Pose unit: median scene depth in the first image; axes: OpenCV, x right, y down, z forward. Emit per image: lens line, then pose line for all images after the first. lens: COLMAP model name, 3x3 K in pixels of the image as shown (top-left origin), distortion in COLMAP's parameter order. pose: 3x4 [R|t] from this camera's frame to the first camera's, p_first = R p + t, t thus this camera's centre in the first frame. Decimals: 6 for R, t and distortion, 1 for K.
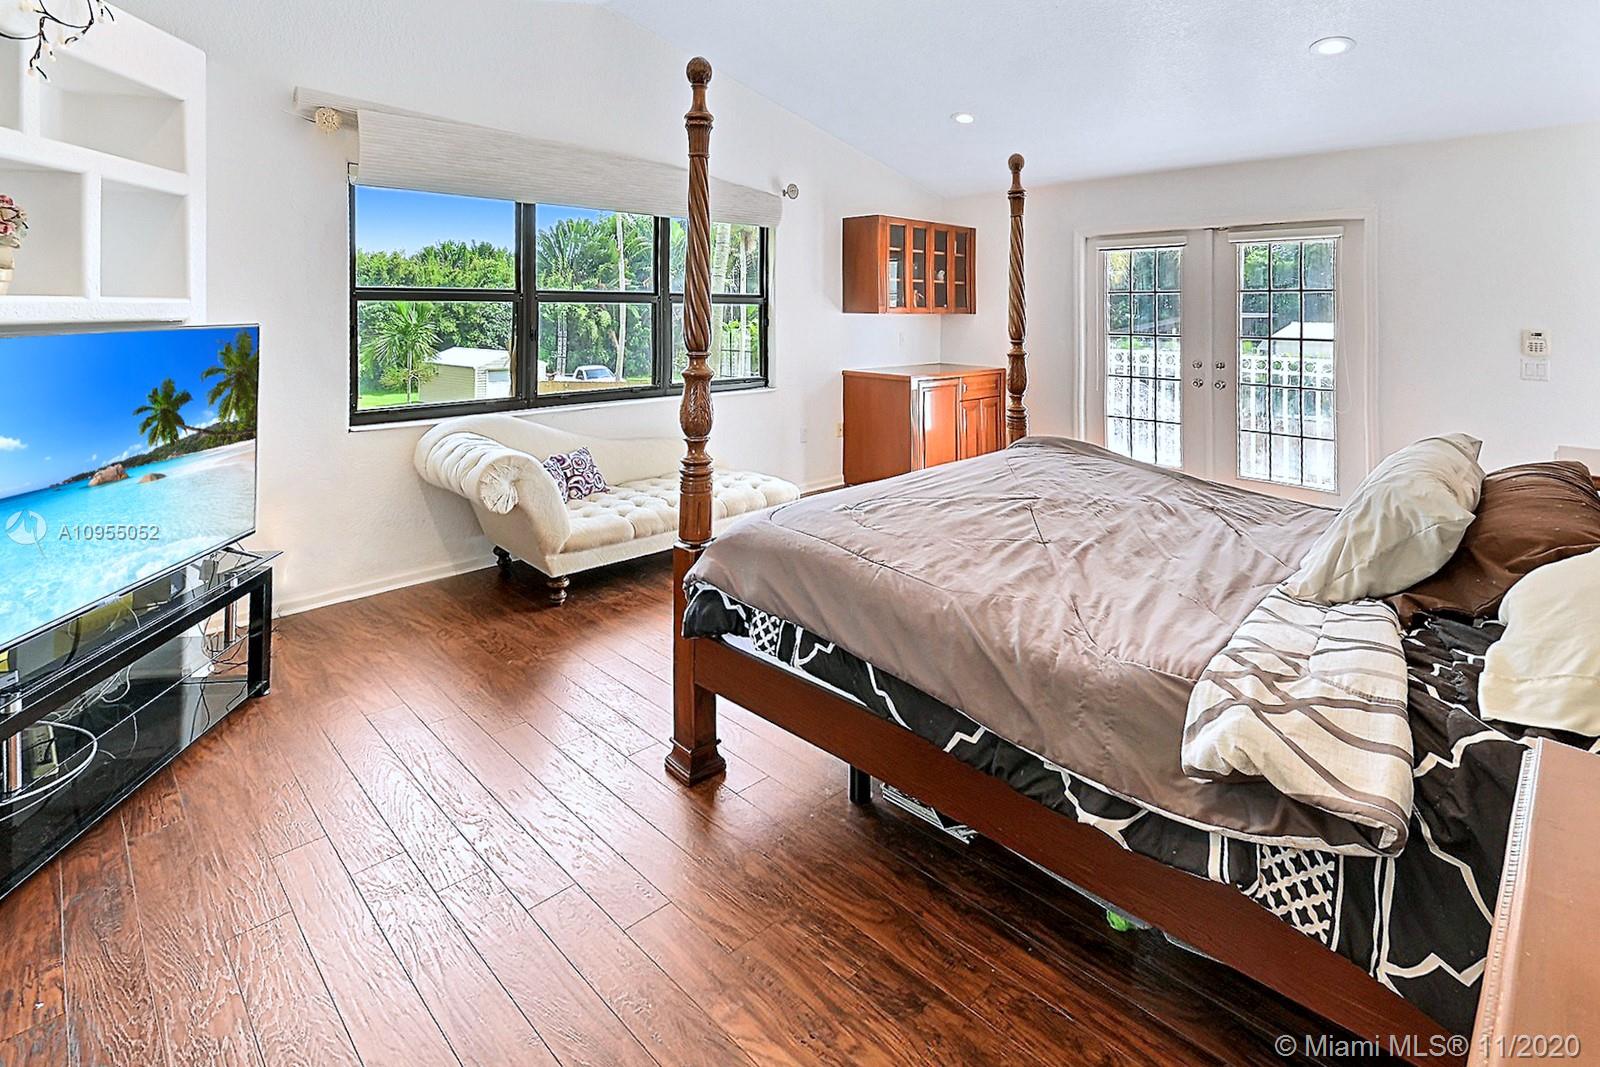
lens RADIAL K [[763.7, 0, 809.8], [0, 763.7, 535.3], [0, 0, 1]] dist [-0.002133, -0.000189]
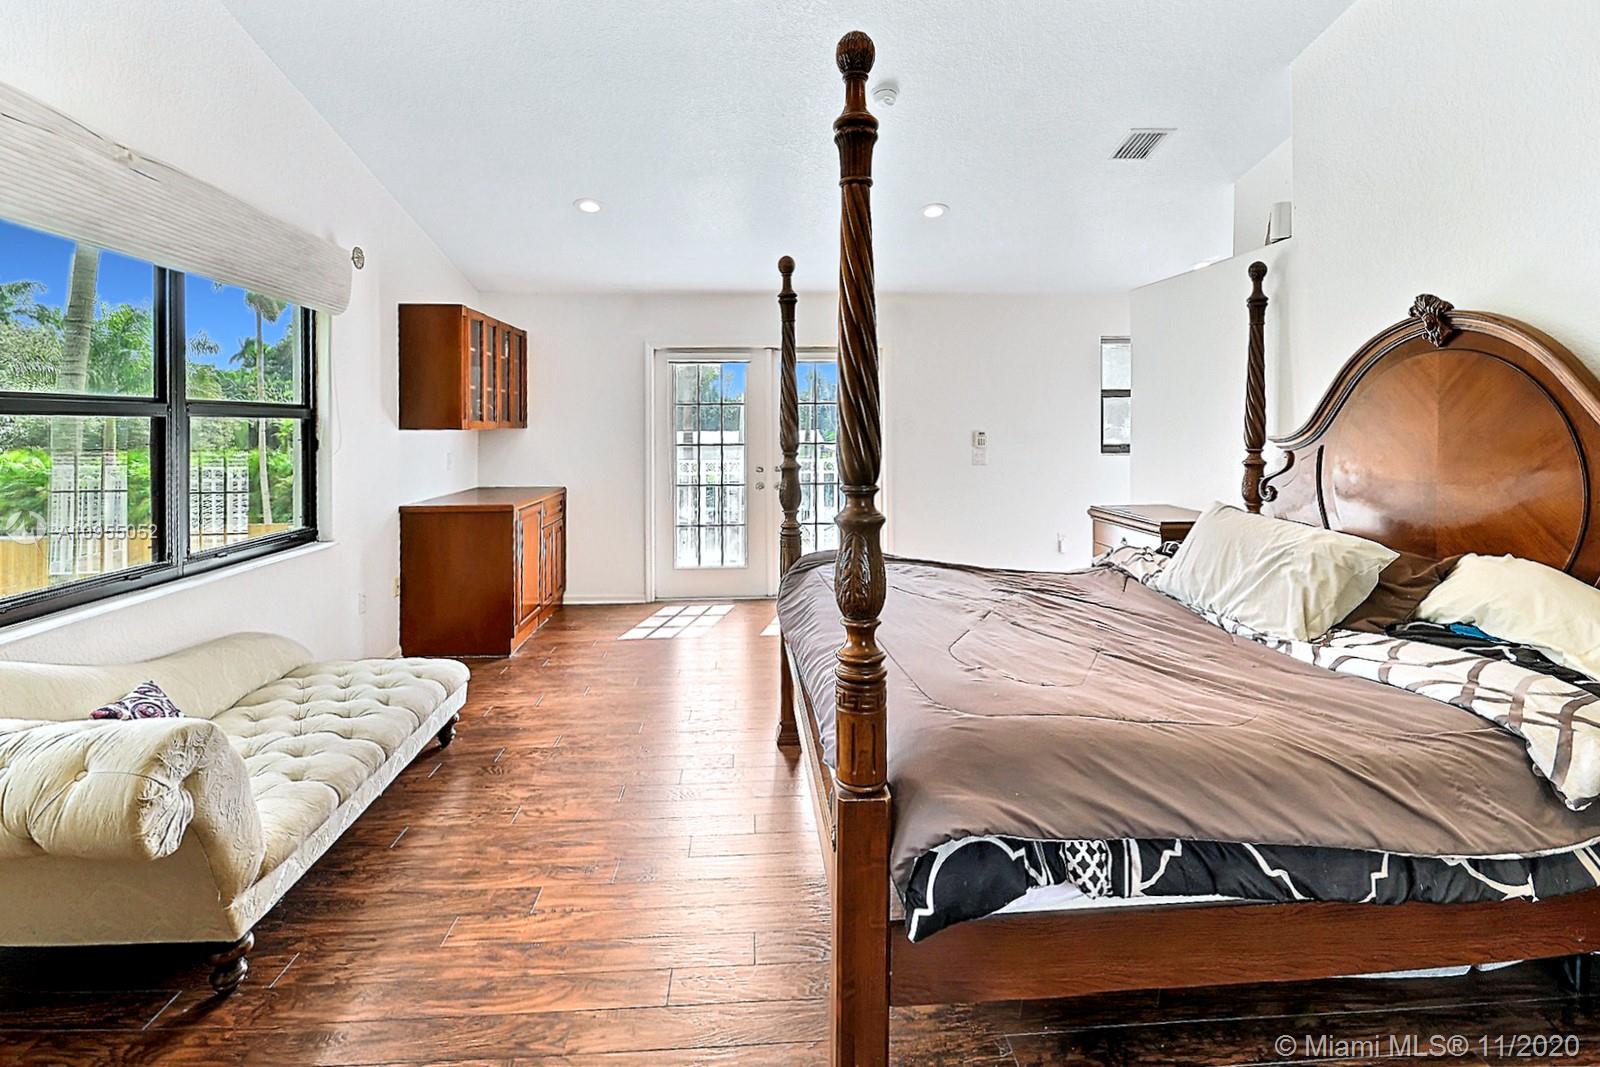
lens RADIAL K [[751.5, 0, 798.0], [0, 751.5, 564.5], [0, 0, 1]] dist [0.000549, 0.000154]
pose [[0.656986, -0.152481, 0.738321, -0.340813], [0.227170, 0.973855, -0.001021, -0.099486], [-0.718862, 0.168395, 0.674448, 0.332816]]
